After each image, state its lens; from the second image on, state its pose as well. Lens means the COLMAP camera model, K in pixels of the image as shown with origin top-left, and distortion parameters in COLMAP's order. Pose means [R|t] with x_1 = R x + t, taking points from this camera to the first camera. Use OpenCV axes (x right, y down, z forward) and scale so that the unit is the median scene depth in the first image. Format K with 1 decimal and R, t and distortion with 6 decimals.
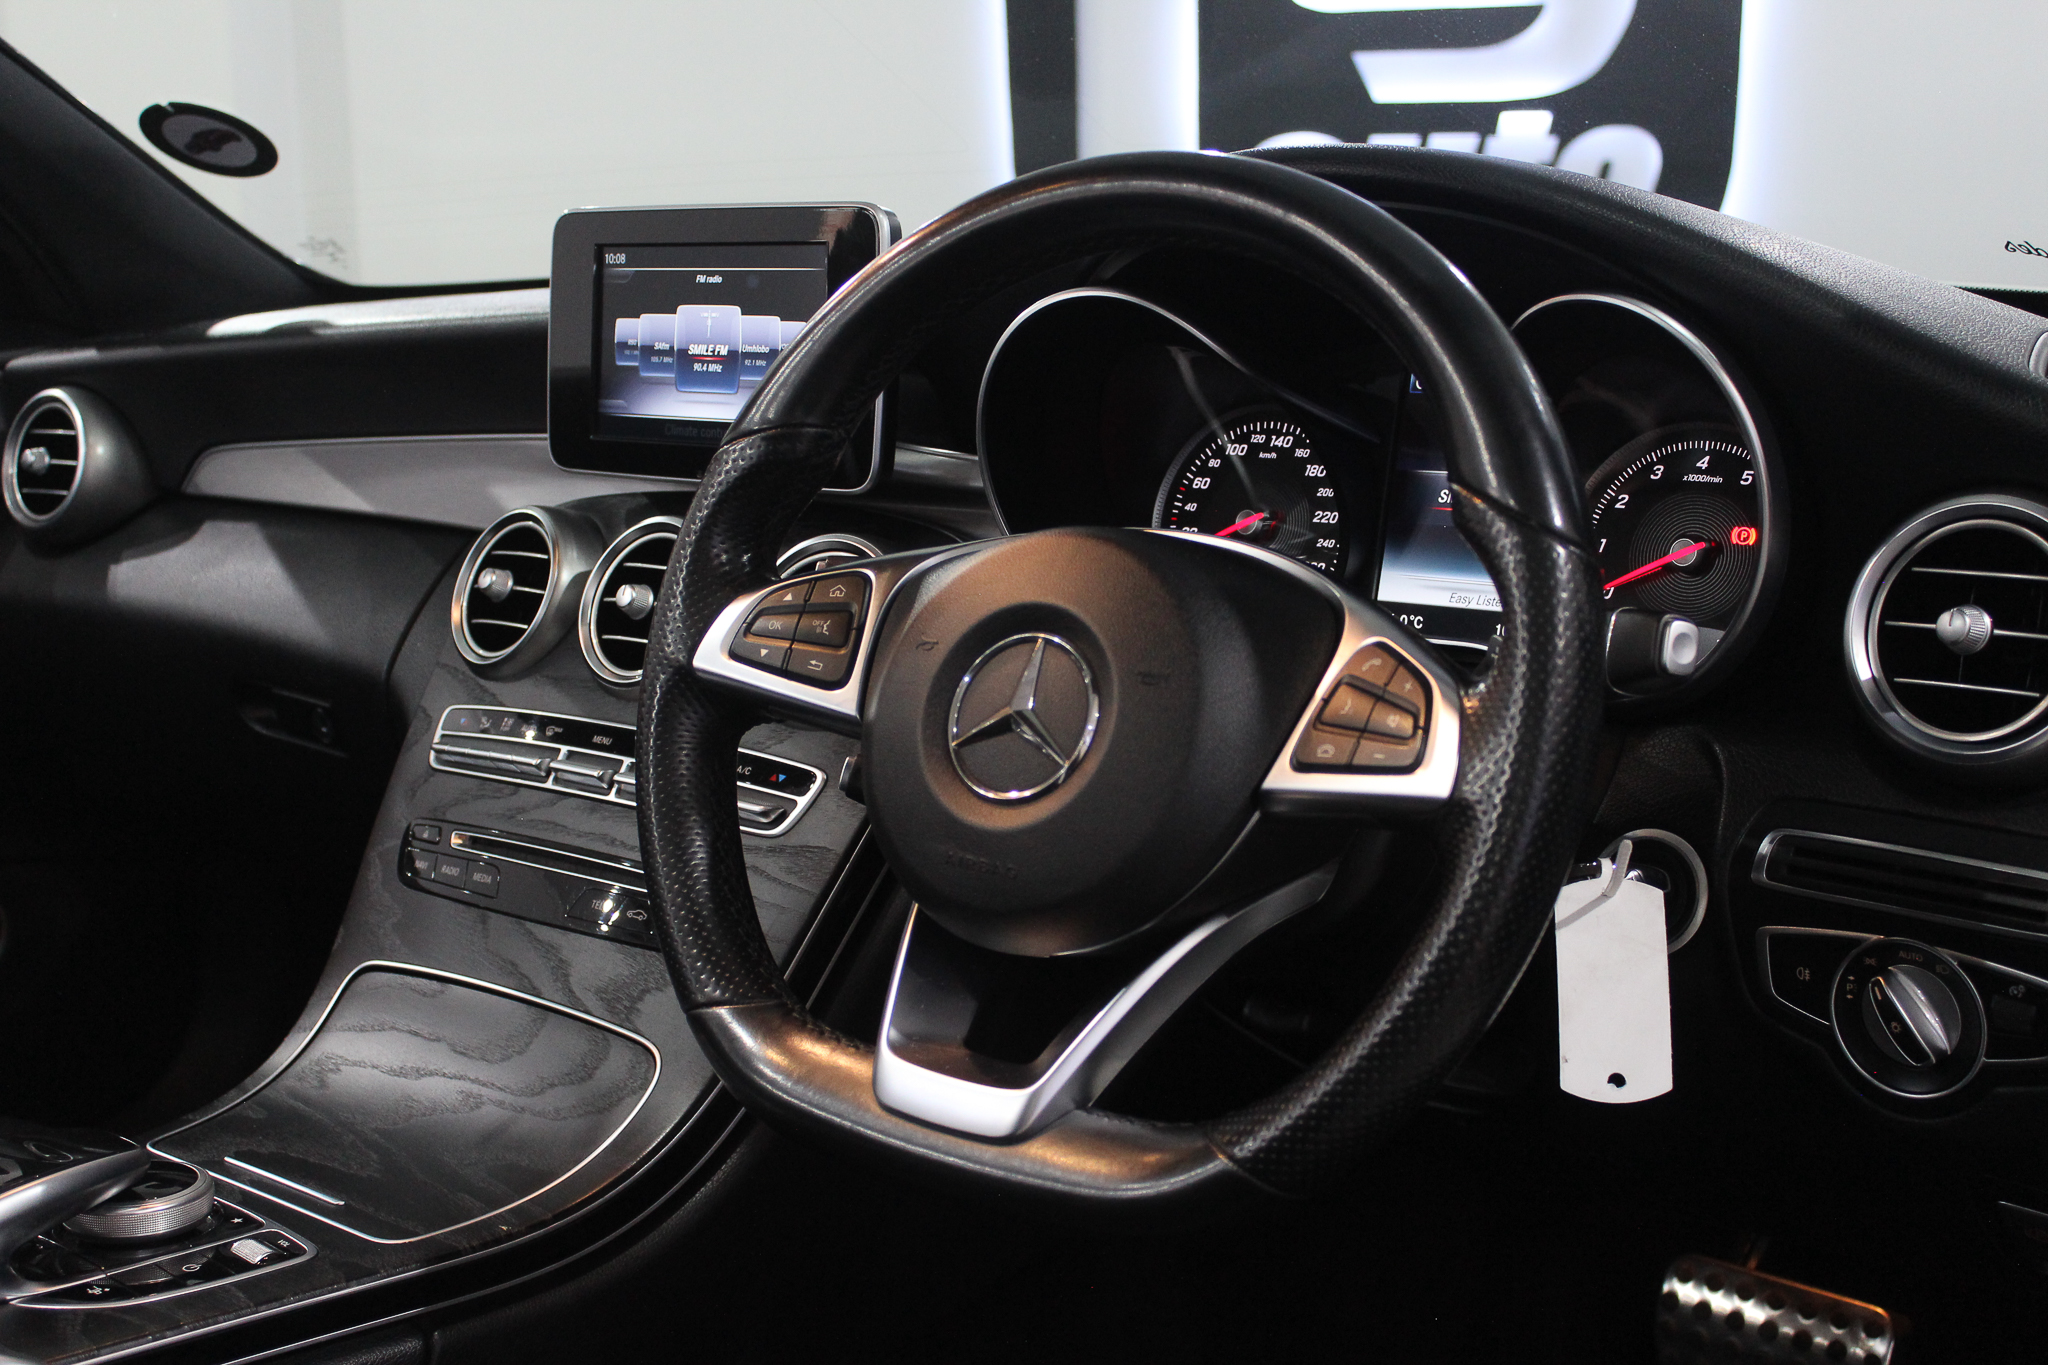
lens RADIAL K [[2451.4, 0, 1036.5], [0, 2451.4, 674.8], [0, 0, 1]] dist [-0.103285, 0.000000]
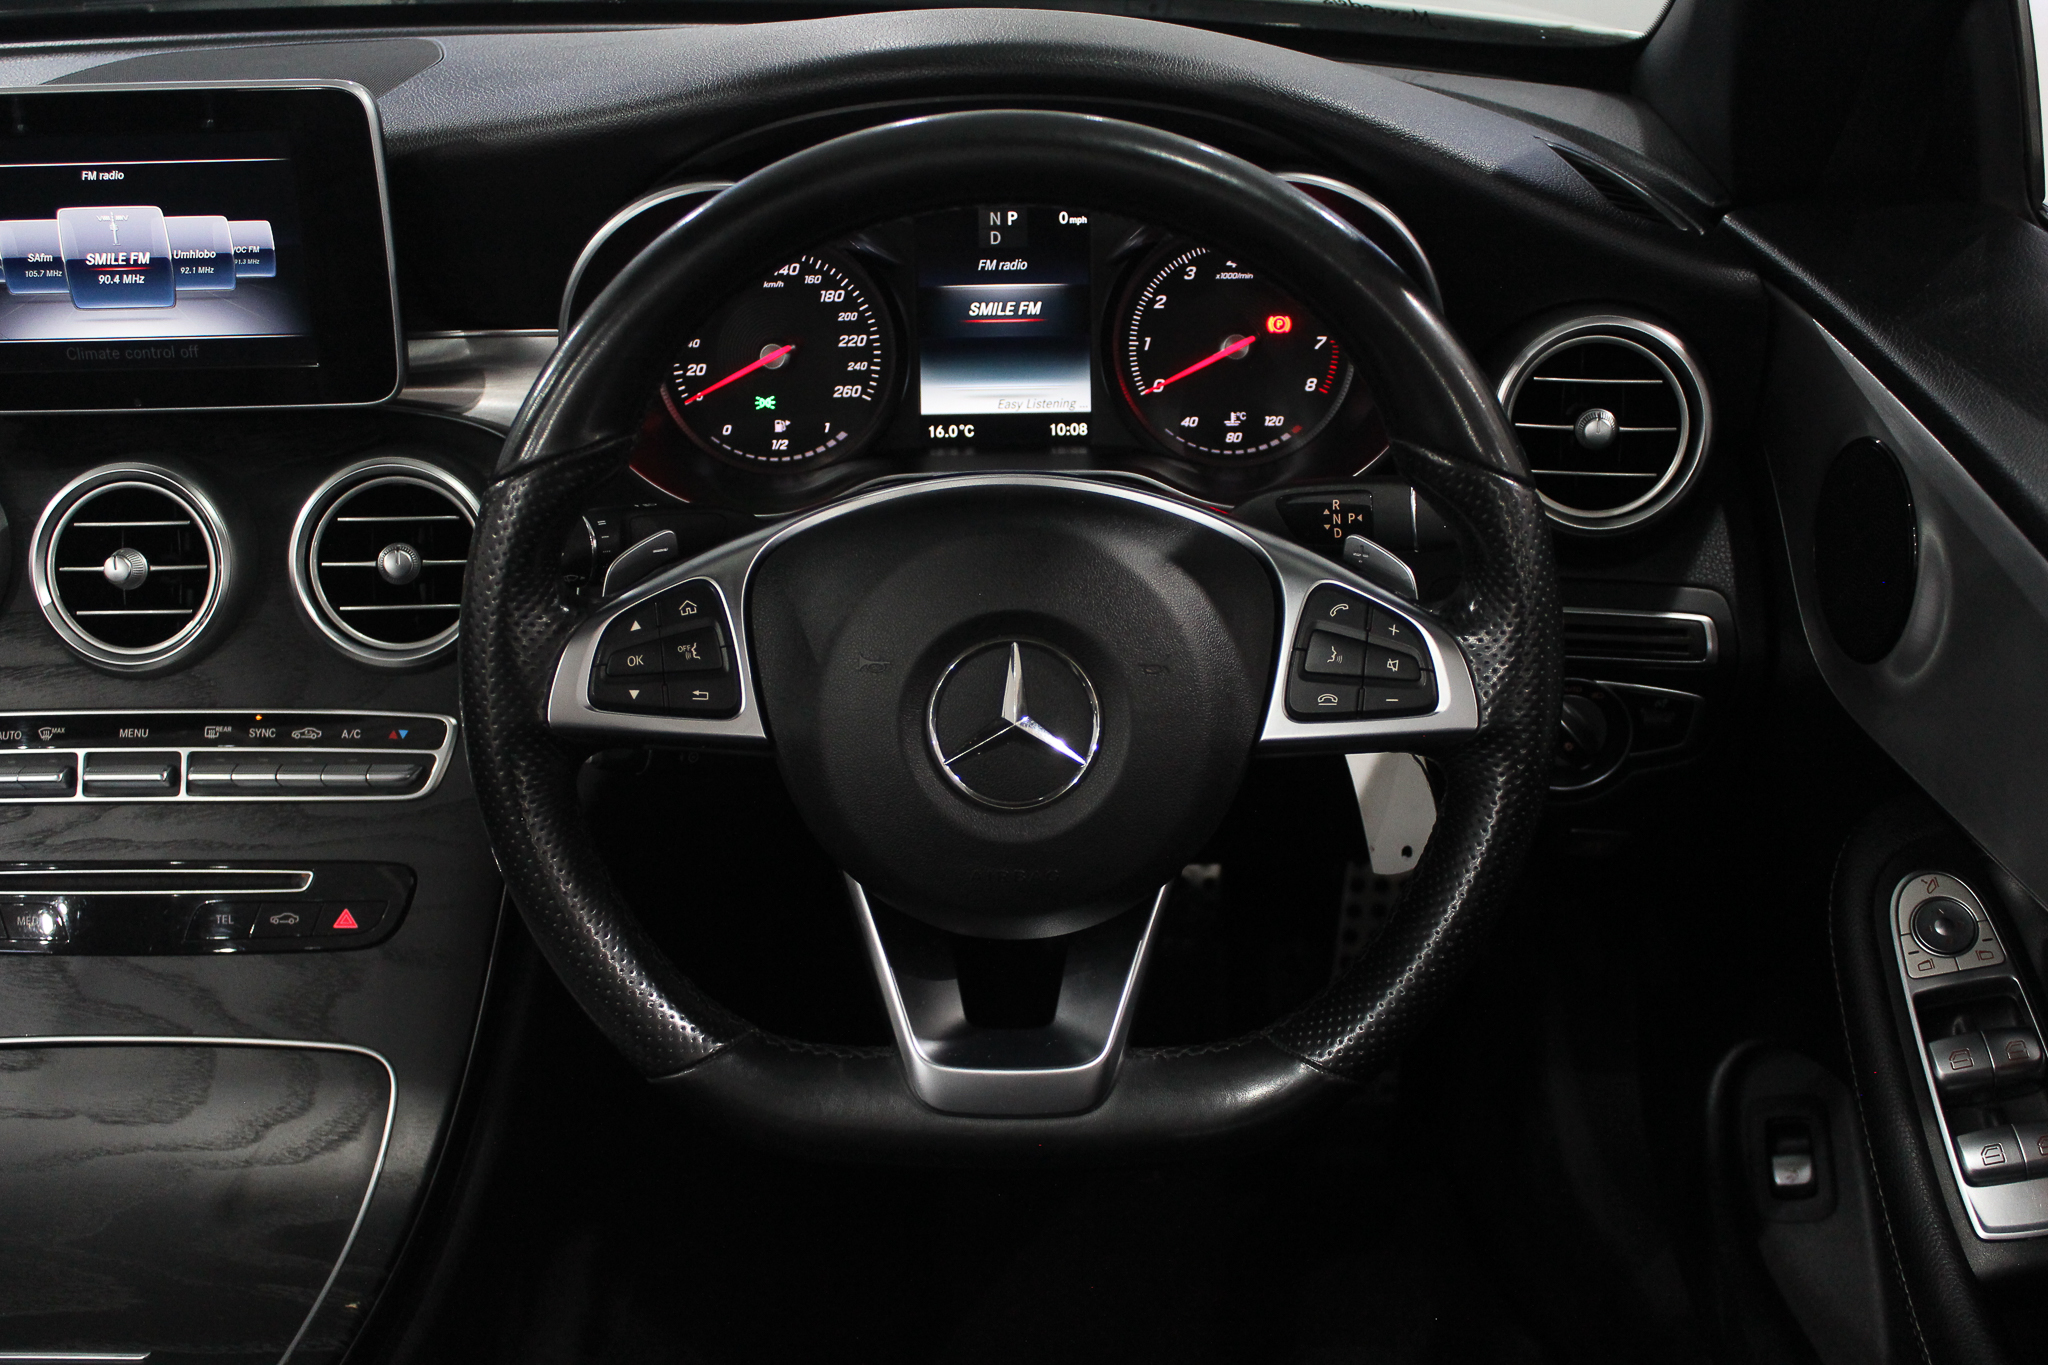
lens RADIAL K [[2157.4, 0, 1023.9], [0, 2157.4, 692.8], [0, 0, 1]] dist [-0.080869, 0.000000]
pose [[0.787057, -0.287114, 0.545992, -0.349725], [0.115697, 0.938083, 0.326519, -0.206046], [-0.605934, -0.193819, 0.771543, 0.224019]]
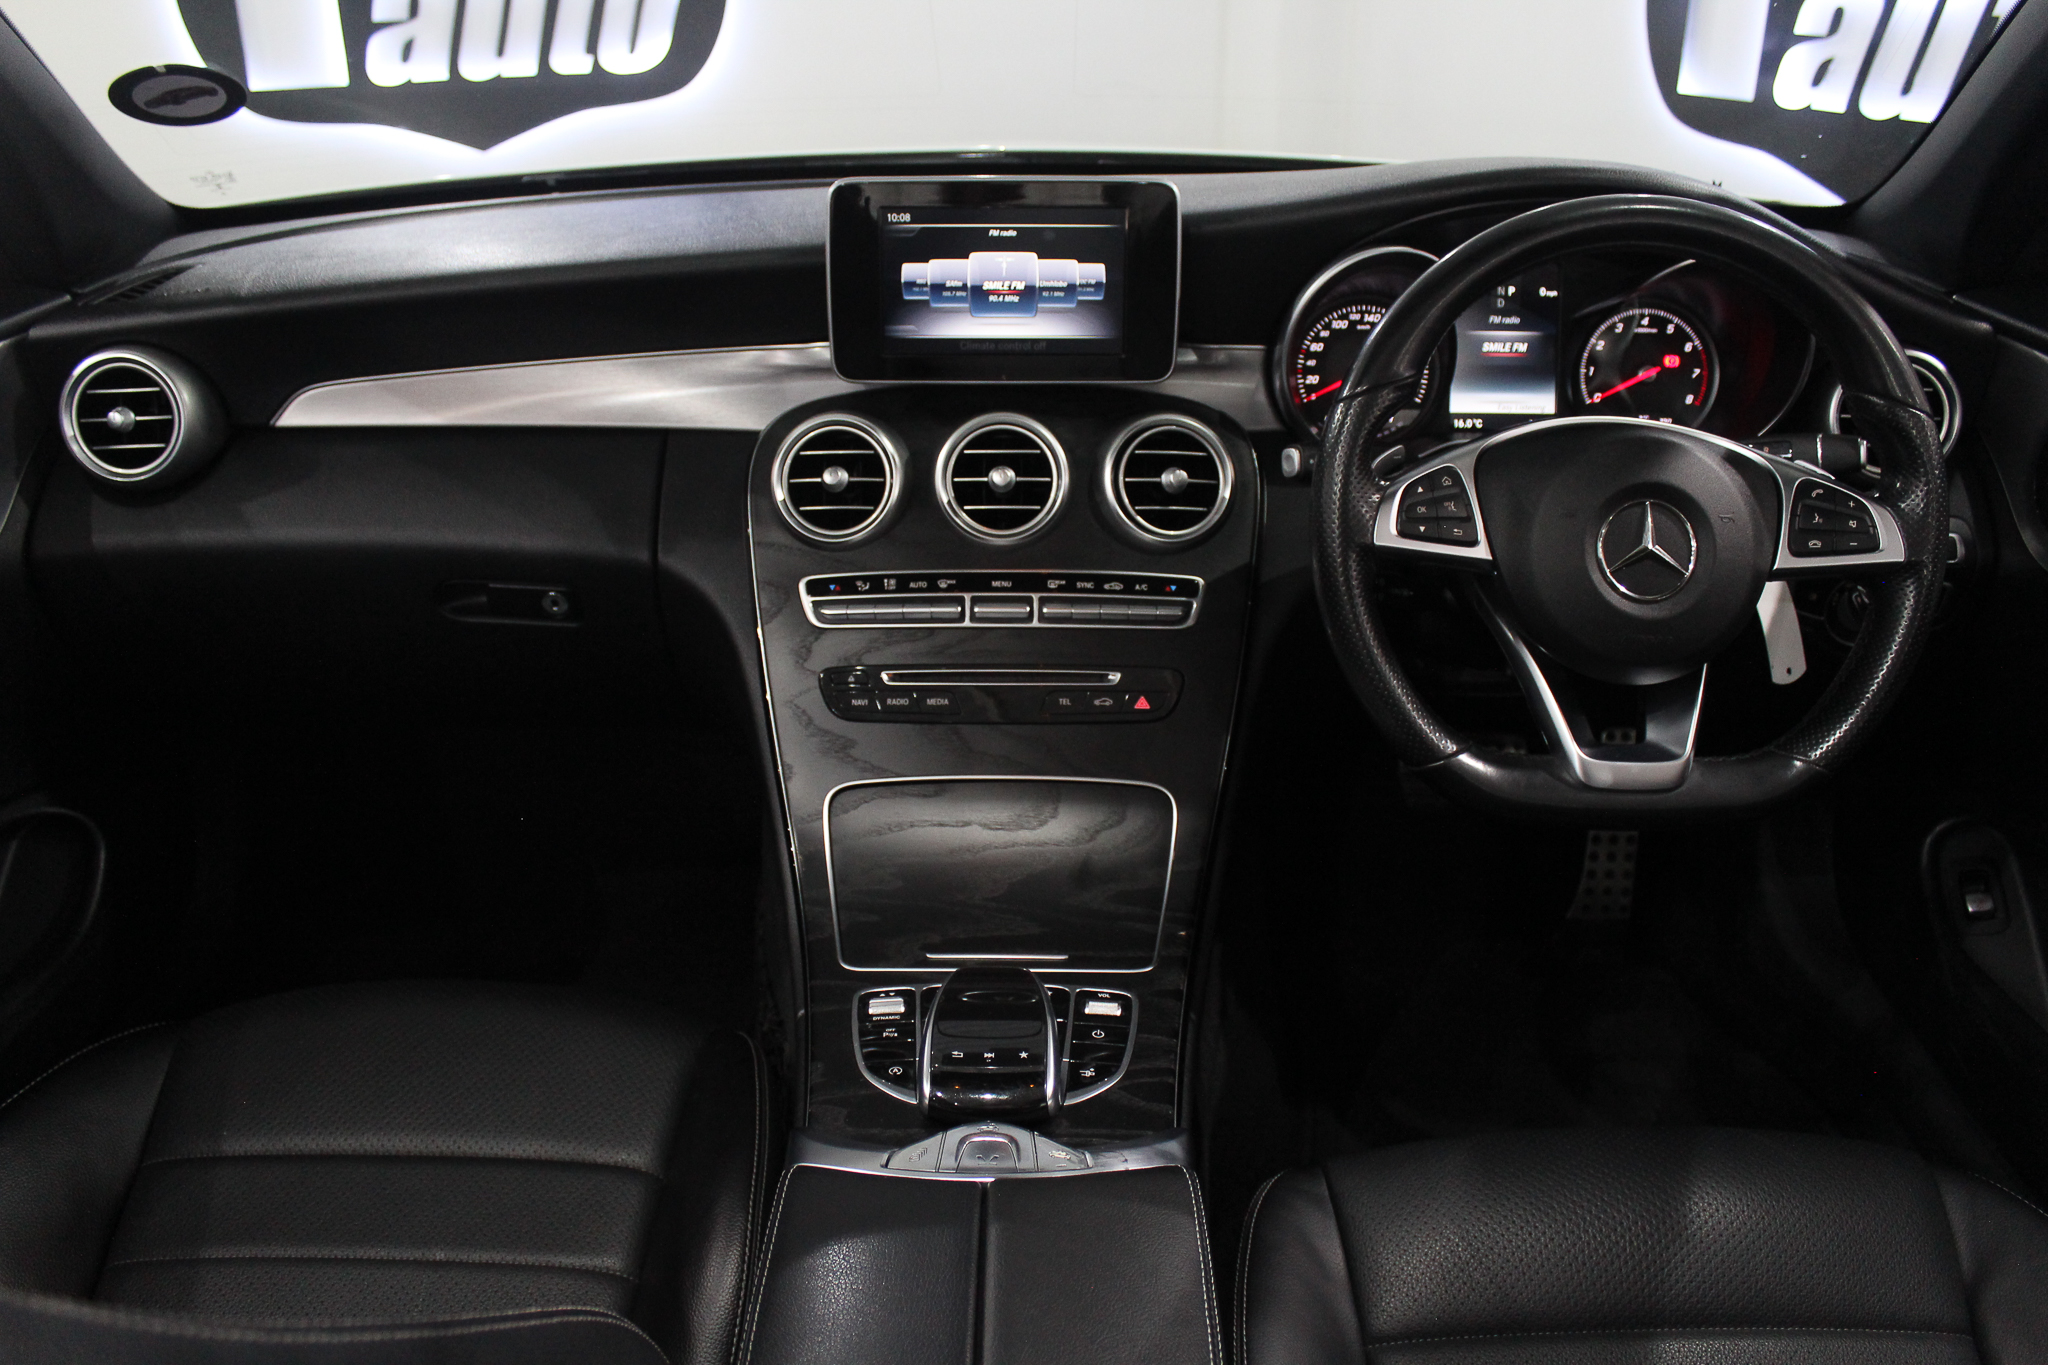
lens RADIAL K [[1671.3, 0, 1034.4], [0, 1671.3, 678.3], [0, 0, 1]] dist [-0.136500, 0.086472]
pose [[0.785971, -0.240208, 0.569693, -0.734369], [0.099852, 0.958661, 0.266455, -0.176849], [-0.610147, -0.152541, 0.777465, 0.255929]]
